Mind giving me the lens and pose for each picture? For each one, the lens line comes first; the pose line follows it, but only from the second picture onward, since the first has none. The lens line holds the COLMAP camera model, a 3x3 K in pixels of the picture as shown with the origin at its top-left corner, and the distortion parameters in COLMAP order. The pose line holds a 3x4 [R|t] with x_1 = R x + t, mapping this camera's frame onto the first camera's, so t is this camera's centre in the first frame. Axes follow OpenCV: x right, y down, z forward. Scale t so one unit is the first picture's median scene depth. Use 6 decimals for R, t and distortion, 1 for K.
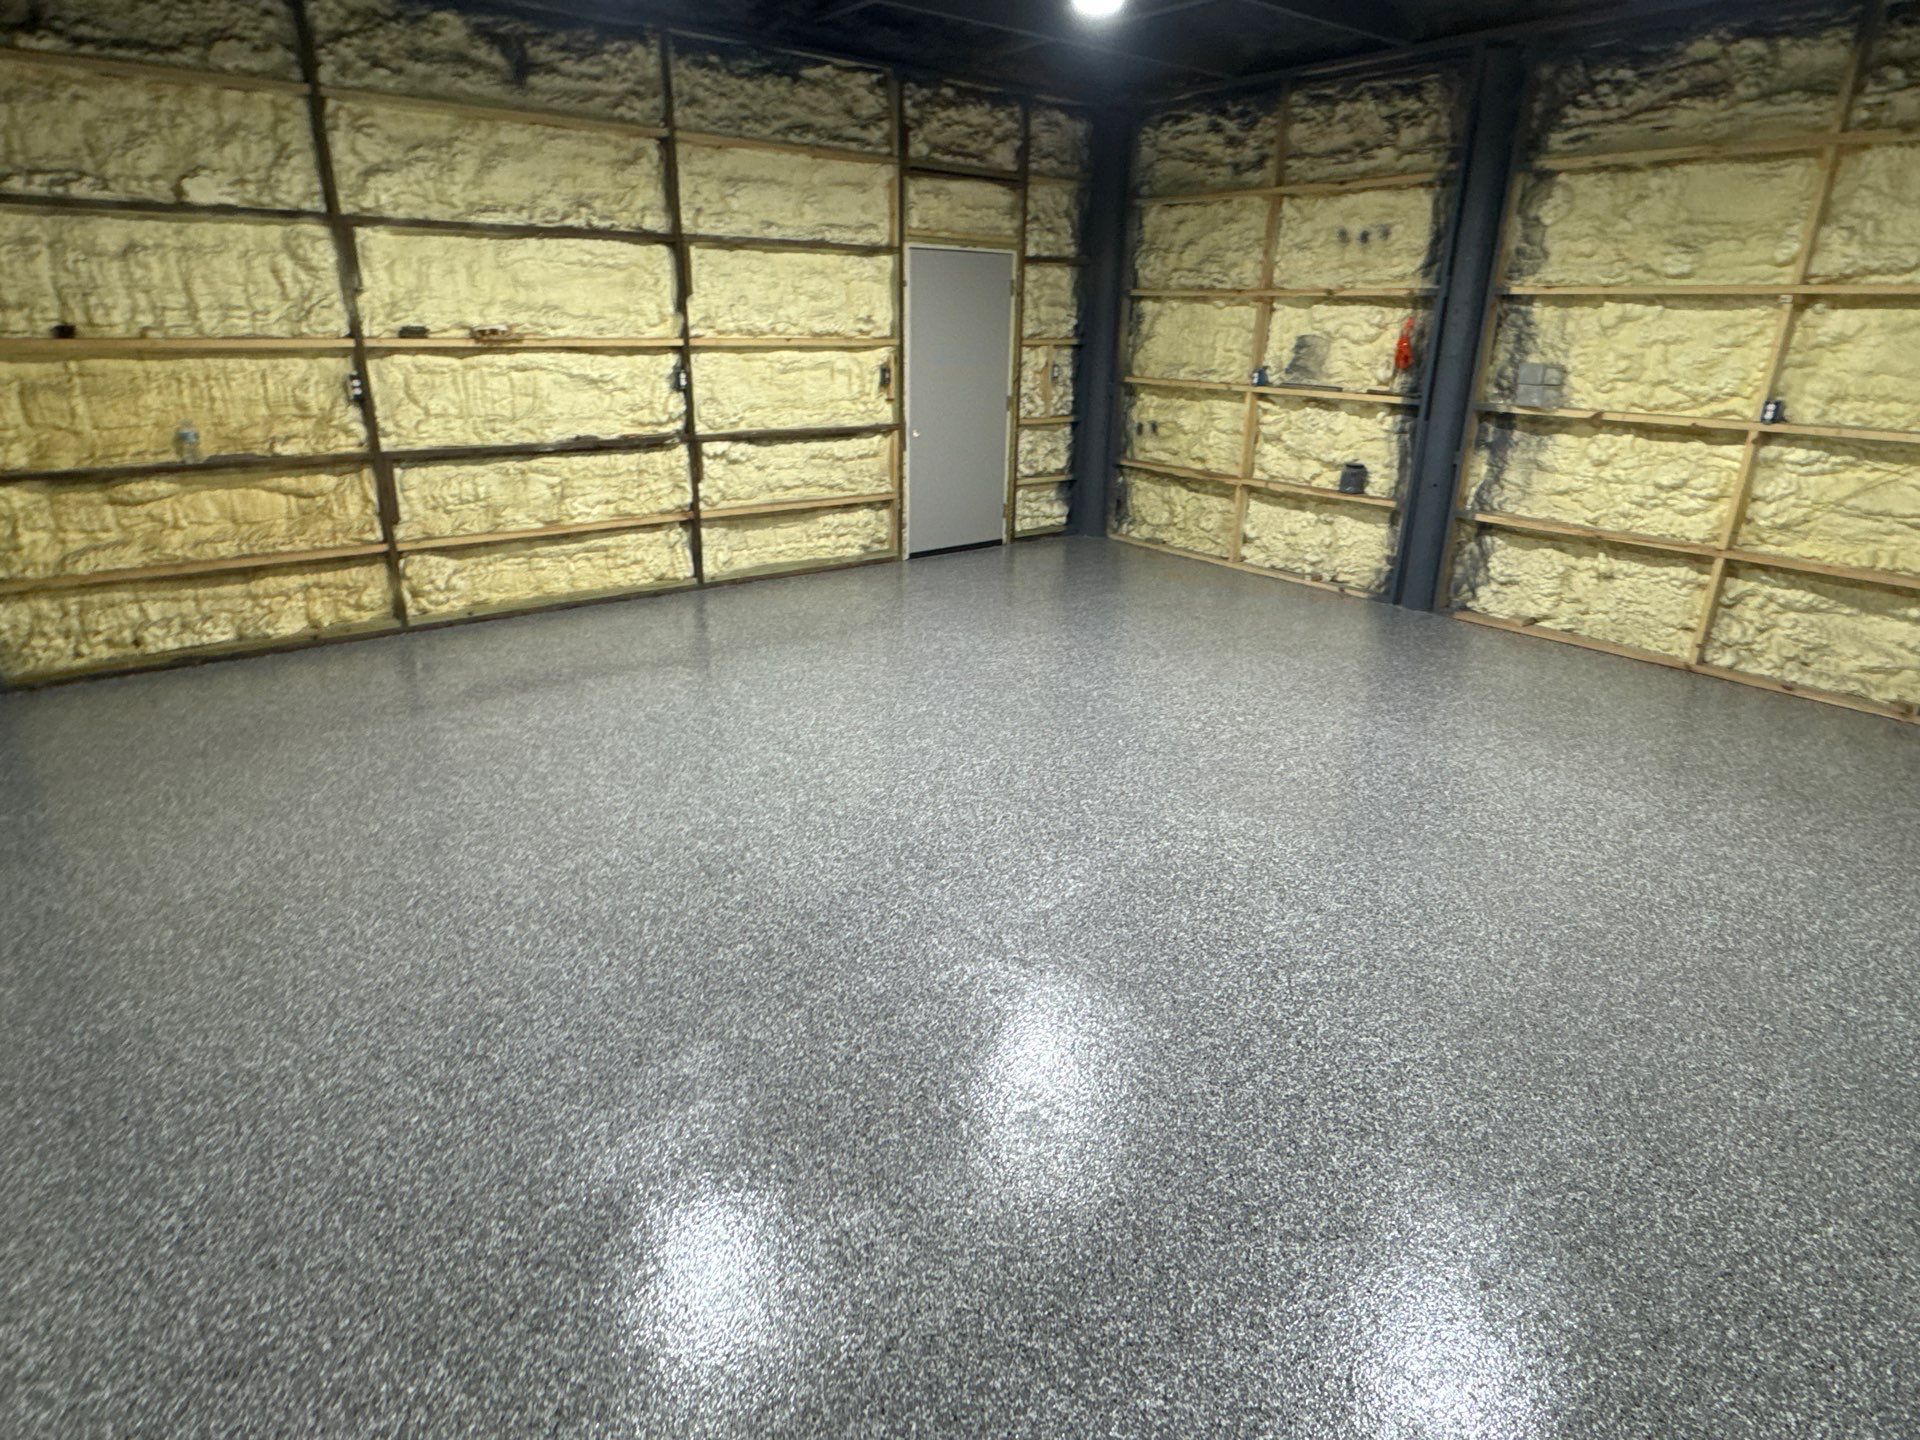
lens RADIAL K [[1080.7, 0, 957.2], [0, 1080.7, 719.8], [0, 0, 1]] dist [-0.001305, -0.000855]
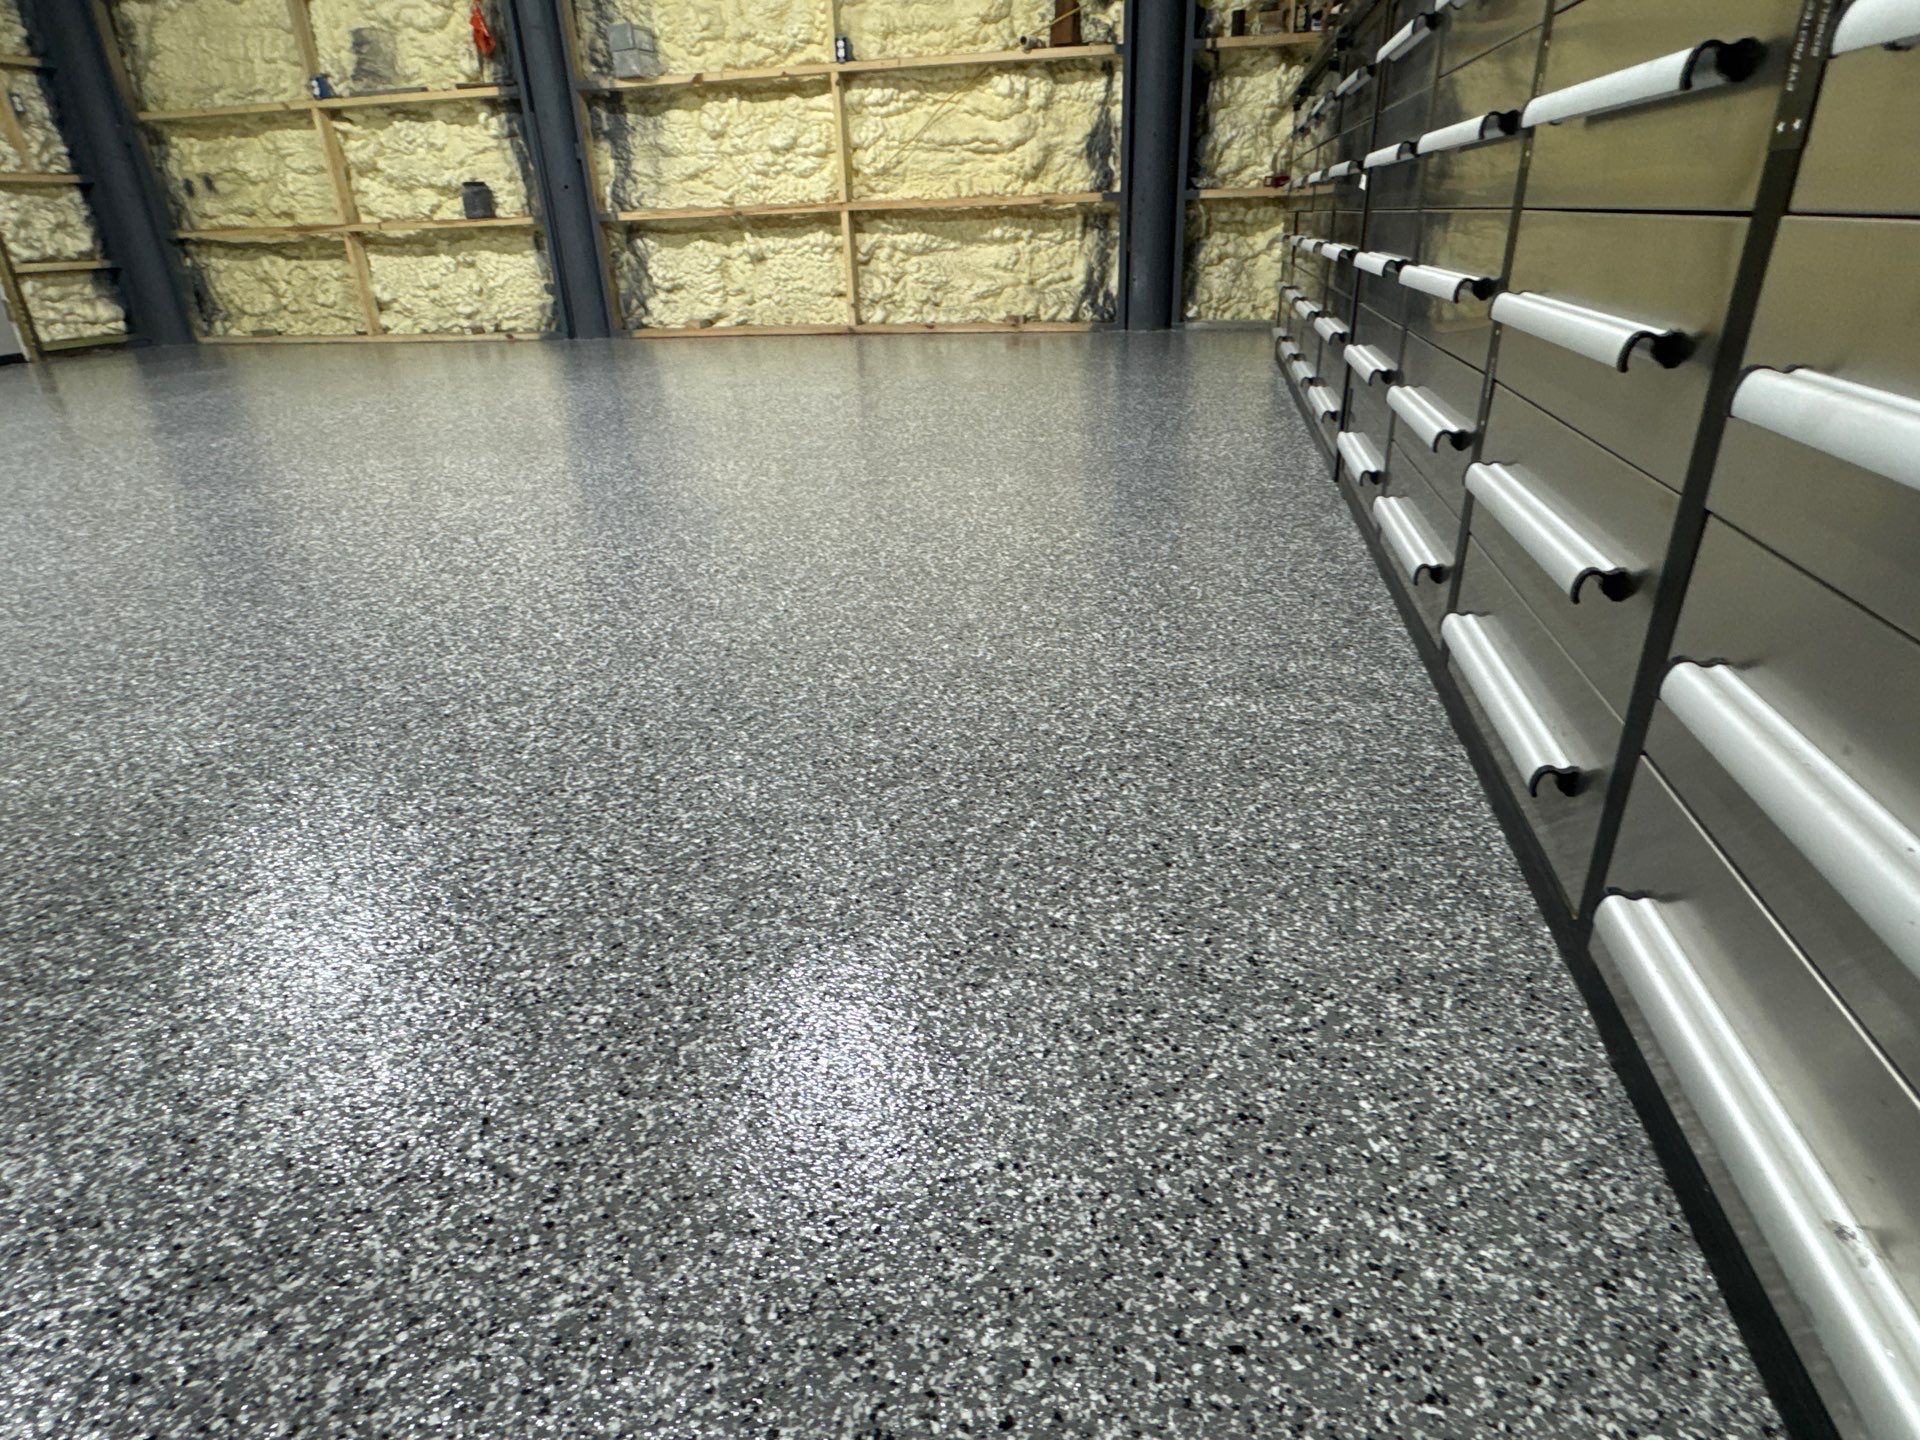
lens RADIAL K [[1080.7, 0, 957.2], [0, 1080.7, 719.8], [0, 0, 1]] dist [-0.001305, -0.000855]
pose [[0.764511, -0.312598, 0.563743, 0.044899], [0.271386, 0.949349, 0.158384, 0.140580], [-0.584699, 0.031906, 0.810622, 0.093361]]
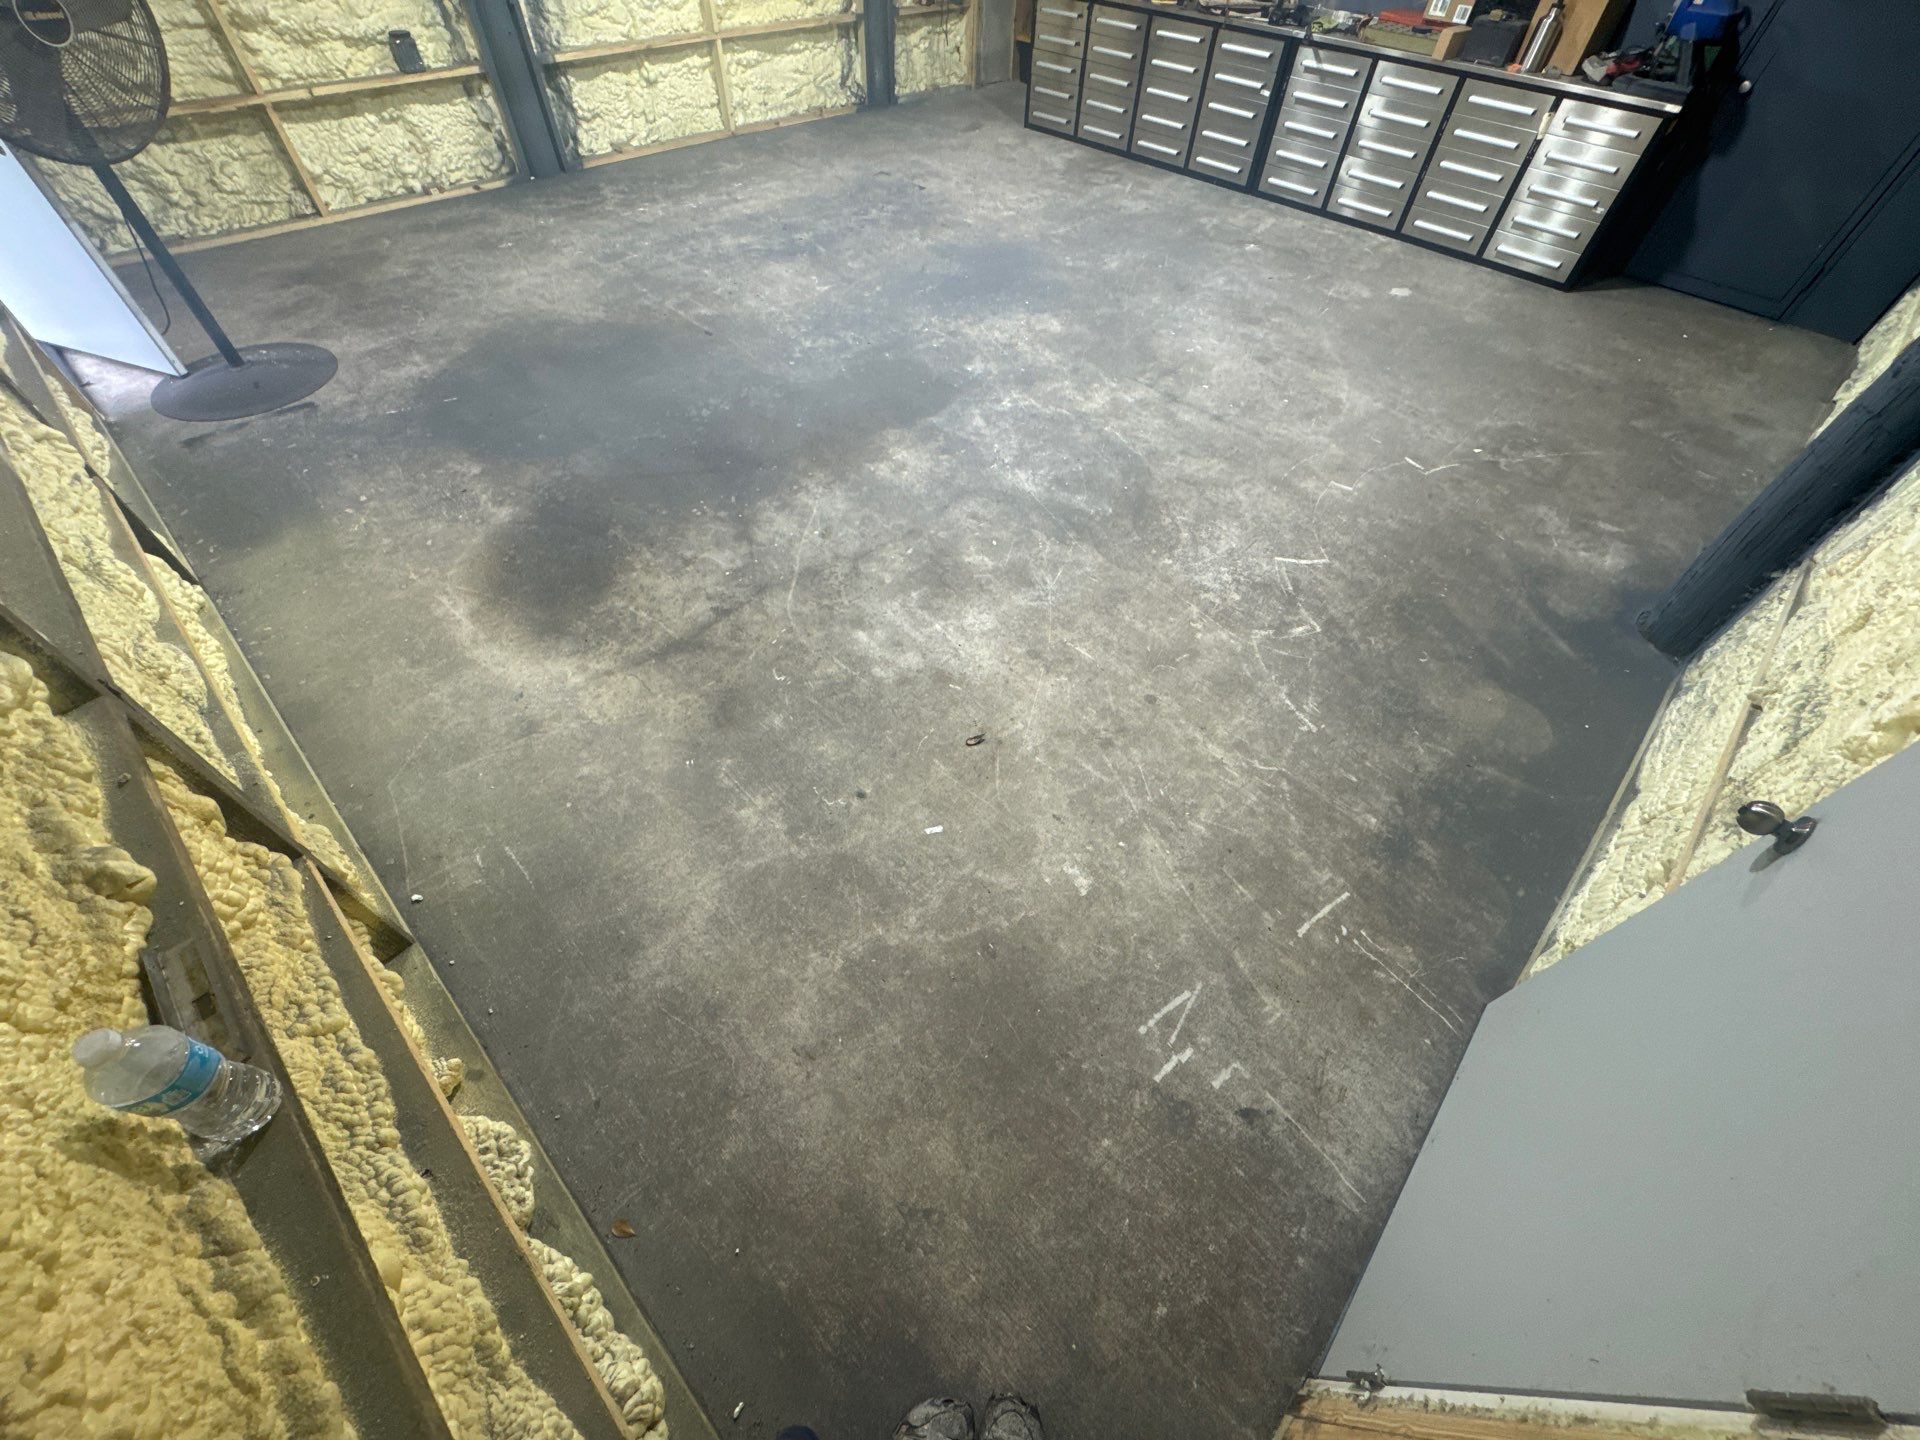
lens RADIAL K [[767.5, 0, 957.0], [0, 767.5, 703.4], [0, 0, 1]] dist [-0.001849, -0.000168]
pose [[-0.121029, -0.773345, 0.622326, -0.548441], [0.316250, 0.564226, 0.762650, -0.265514], [-0.940924, 0.289114, 0.176282, 0.614123]]
